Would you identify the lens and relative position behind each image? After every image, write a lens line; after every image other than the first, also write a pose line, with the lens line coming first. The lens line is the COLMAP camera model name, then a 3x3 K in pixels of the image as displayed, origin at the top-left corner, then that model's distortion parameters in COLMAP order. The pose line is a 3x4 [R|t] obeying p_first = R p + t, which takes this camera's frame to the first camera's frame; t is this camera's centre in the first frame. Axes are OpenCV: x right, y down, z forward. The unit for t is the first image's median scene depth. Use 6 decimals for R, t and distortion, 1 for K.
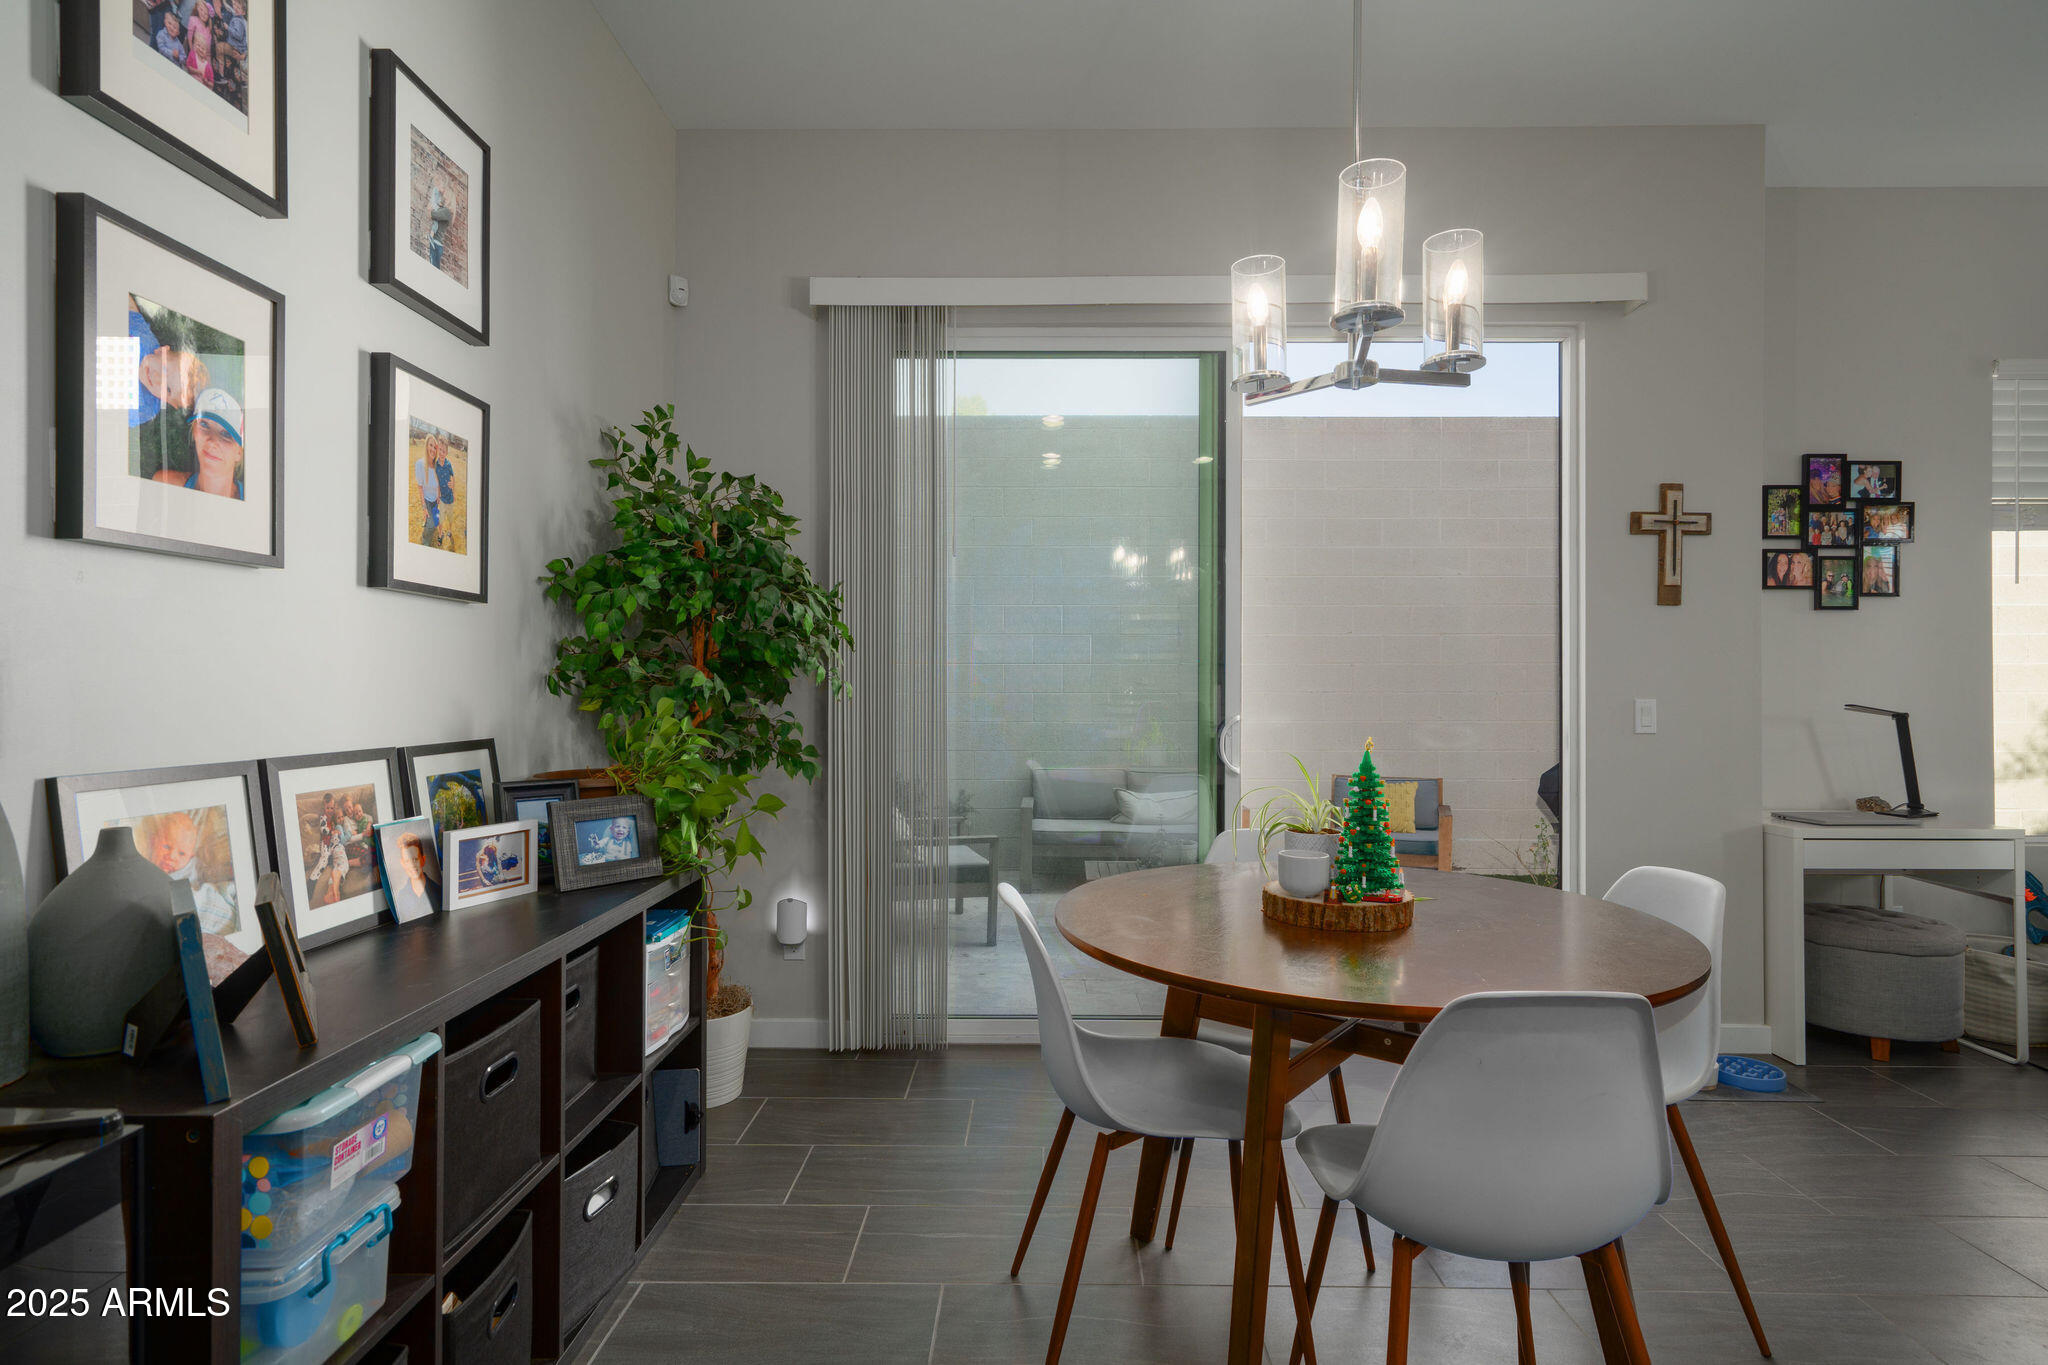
lens RADIAL K [[1053.0, 0, 1020.4], [0, 1053.0, 681.1], [0, 0, 1]] dist [0.021249, 0.000778]
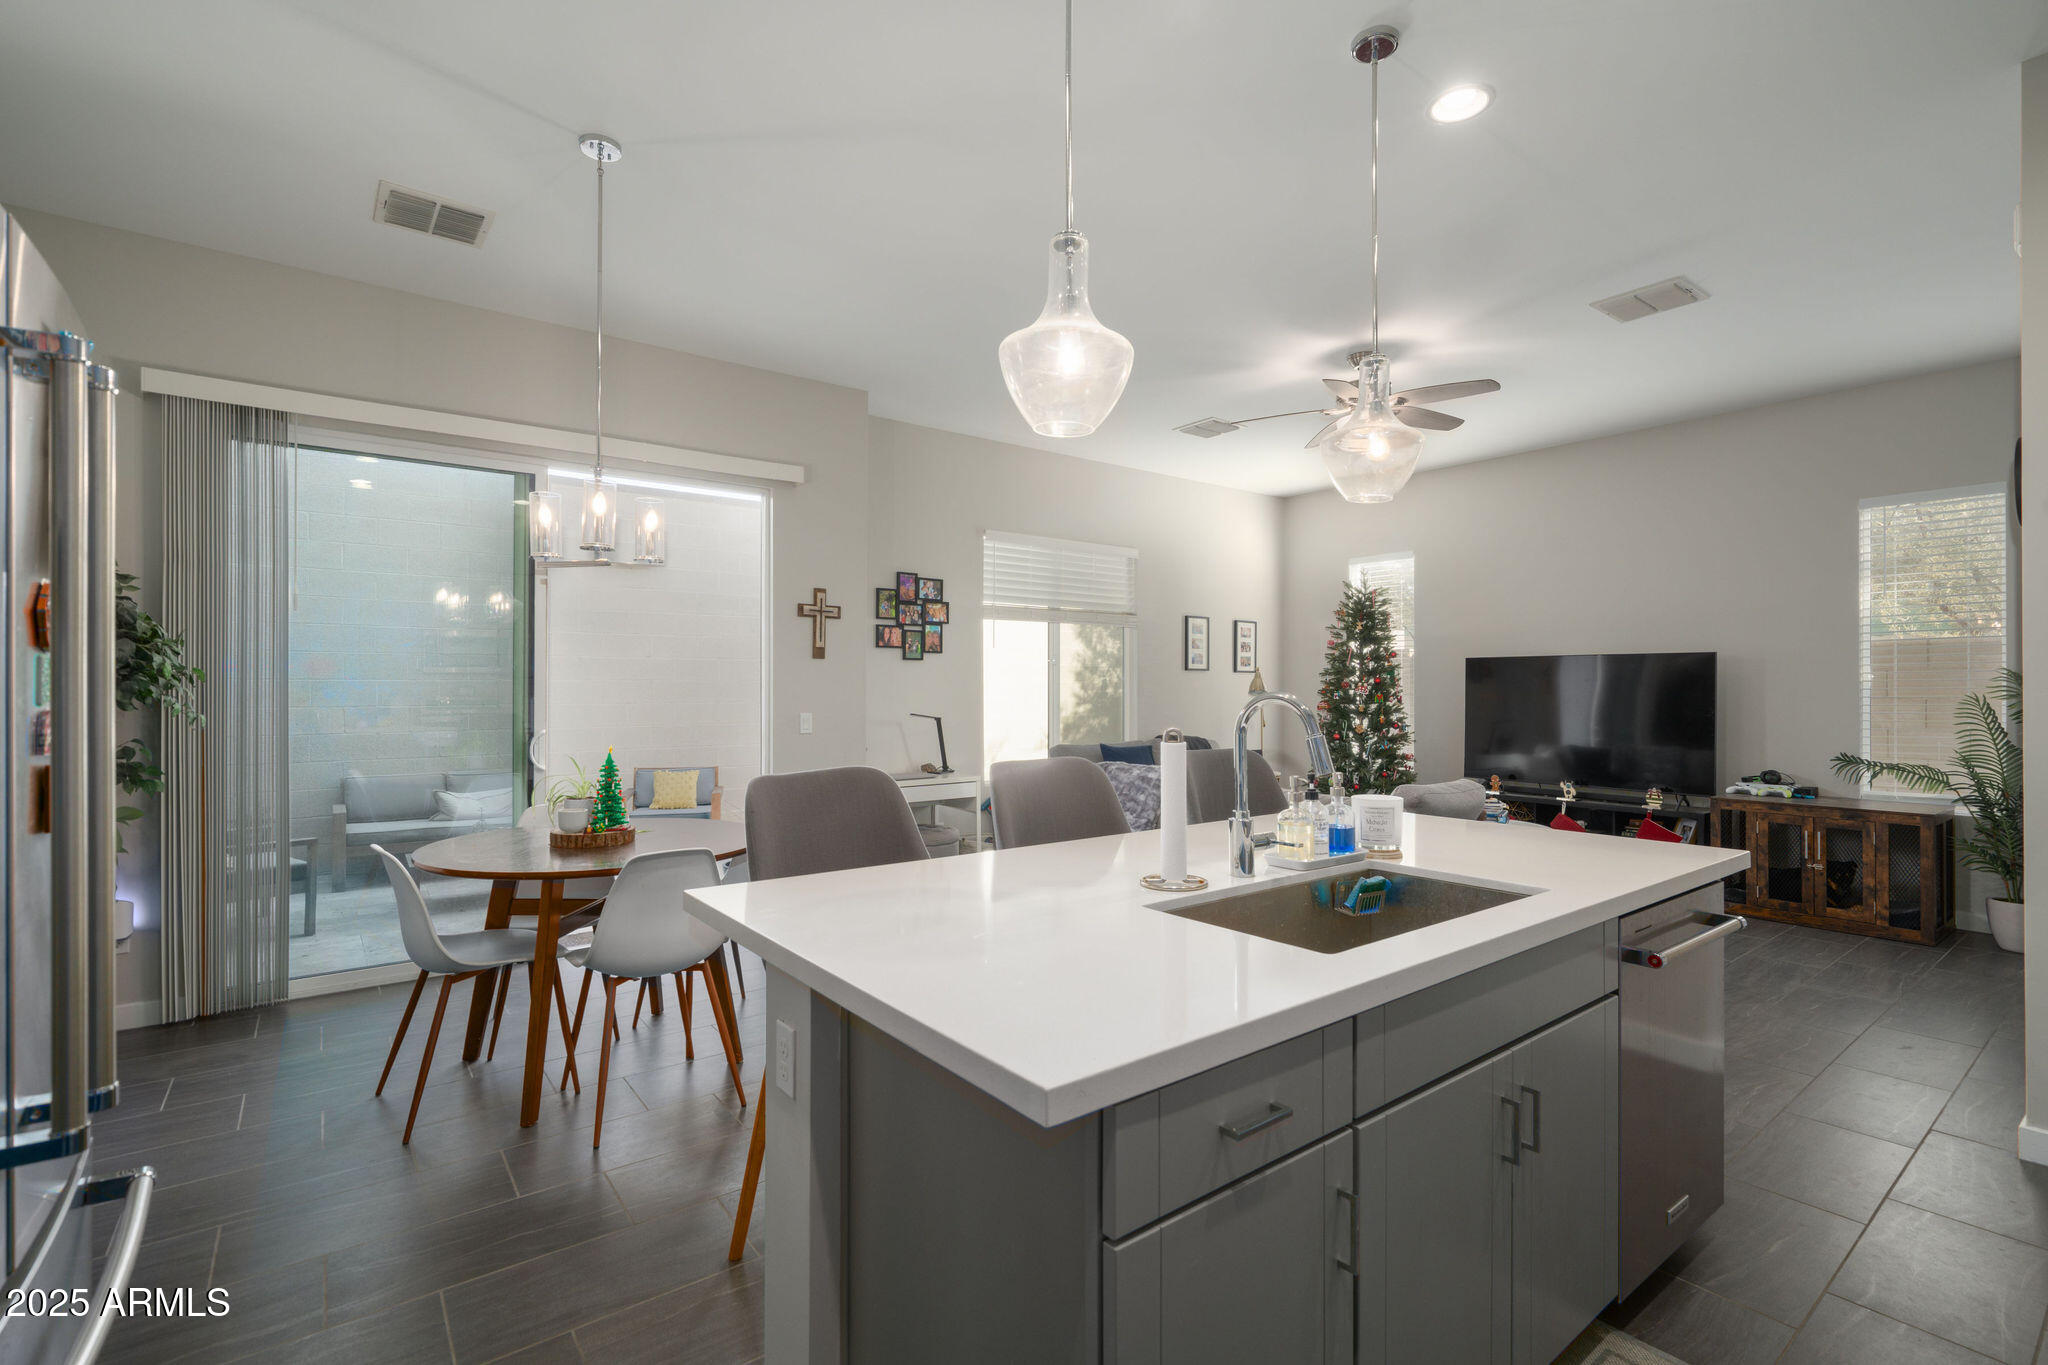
lens RADIAL K [[928.8, 0, 1019.2], [0, 928.8, 688.1], [0, 0, 1]] dist [-0.001184, -0.000455]
pose [[0.789936, -0.001246, 0.613187, -0.051832], [-0.000870, 0.999995, 0.003152, -0.025714], [-0.613188, -0.003023, 0.789931, -0.353933]]
